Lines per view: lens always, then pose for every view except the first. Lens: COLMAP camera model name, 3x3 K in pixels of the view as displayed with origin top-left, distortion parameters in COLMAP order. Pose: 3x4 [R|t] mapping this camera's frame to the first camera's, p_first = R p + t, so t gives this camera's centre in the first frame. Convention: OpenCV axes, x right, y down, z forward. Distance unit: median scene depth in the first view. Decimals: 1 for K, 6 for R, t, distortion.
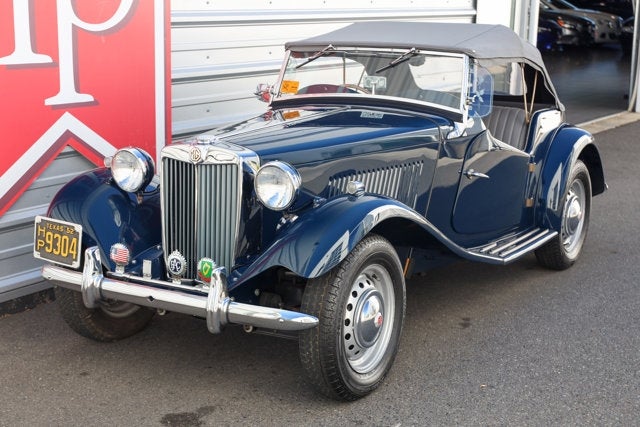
lens RADIAL K [[1006.0, 0, 326.1], [0, 1006.0, 210.3], [0, 0, 1]] dist [0.109178, 0.000000]
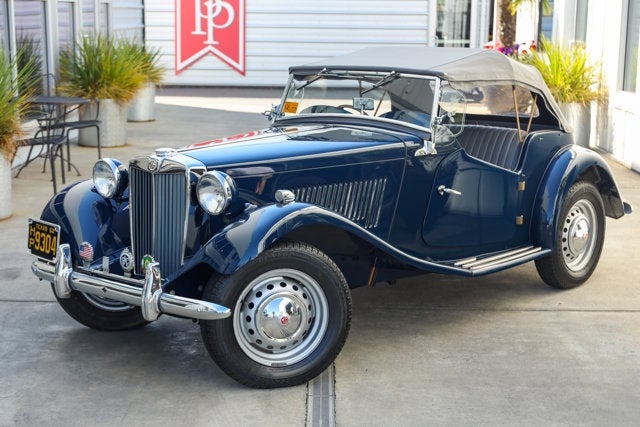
lens RADIAL K [[1035.3, 0, 320.6], [0, 1035.3, 211.2], [0, 0, 1]] dist [0.100814, 0.000000]
pose [[0.984067, 0.019897, -0.176681, 0.250267], [-0.024938, 0.999341, -0.026357, 0.021621], [0.176040, 0.030343, 0.983915, -0.104236]]
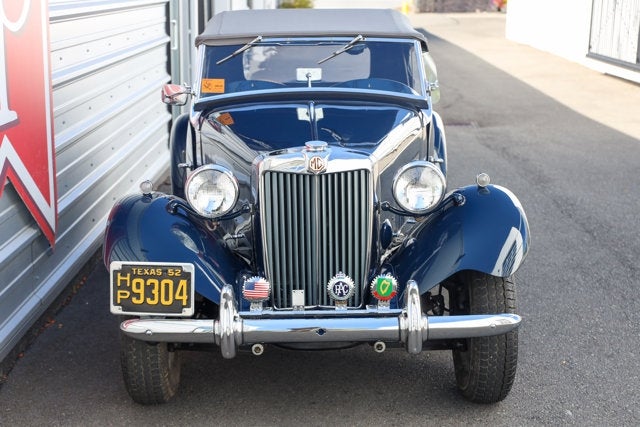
lens RADIAL K [[1006.0, 0, 319.3], [0, 1006.0, 212.0], [0, 0, 1]] dist [0.109178, 0.000000]
pose [[0.850921, -0.128856, 0.509245, -0.556644], [0.123476, 0.991348, 0.044523, -0.049831], [-0.510576, 0.024994, 0.859469, 0.230885]]
